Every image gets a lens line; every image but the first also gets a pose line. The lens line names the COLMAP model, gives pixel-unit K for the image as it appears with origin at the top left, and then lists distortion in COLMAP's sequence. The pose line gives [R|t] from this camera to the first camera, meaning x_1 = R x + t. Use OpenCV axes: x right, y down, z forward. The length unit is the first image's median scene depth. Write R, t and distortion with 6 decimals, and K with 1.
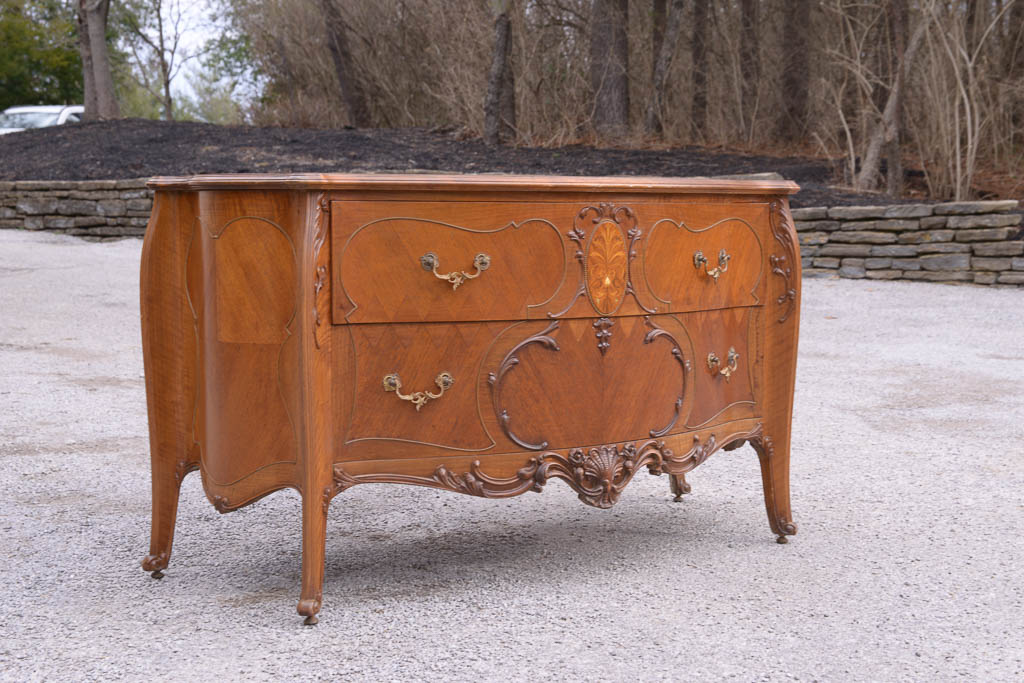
lens RADIAL K [[1501.3, 0, 510.7], [0, 1501.3, 336.6], [0, 0, 1]] dist [0.002482, 0.000000]
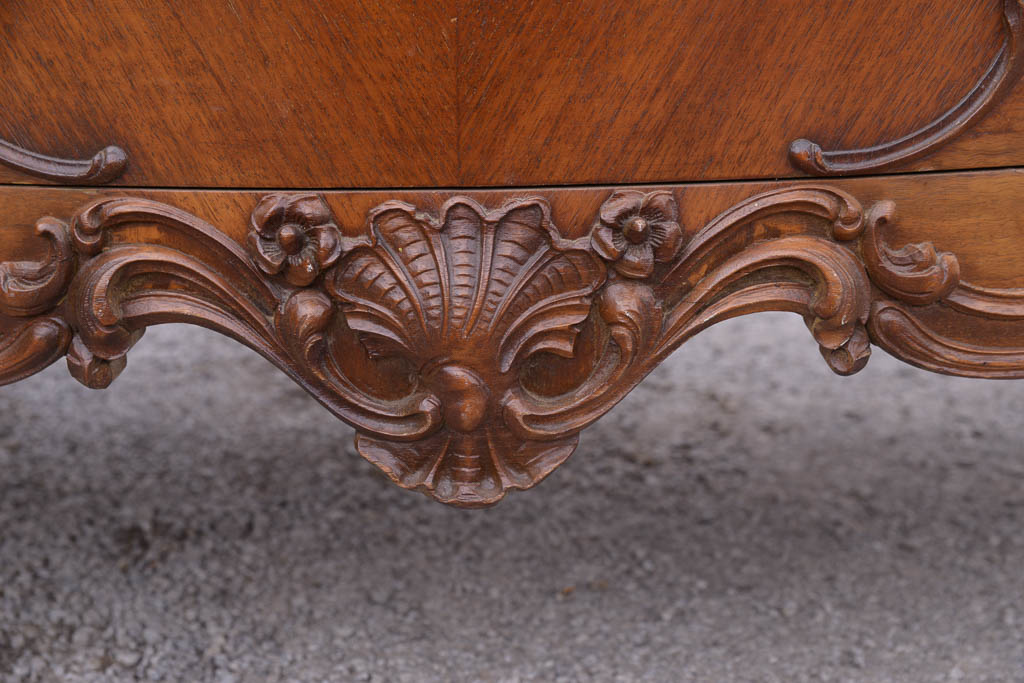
lens RADIAL K [[1872.5, 0, 508.6], [0, 1872.5, 347.7], [0, 0, 1]] dist [0.162798, 0.000000]
pose [[0.819595, 0.152403, -0.552301, 0.207855], [-0.037308, 0.976123, 0.213989, 0.040795], [0.571727, -0.154780, 0.805712, 0.821171]]
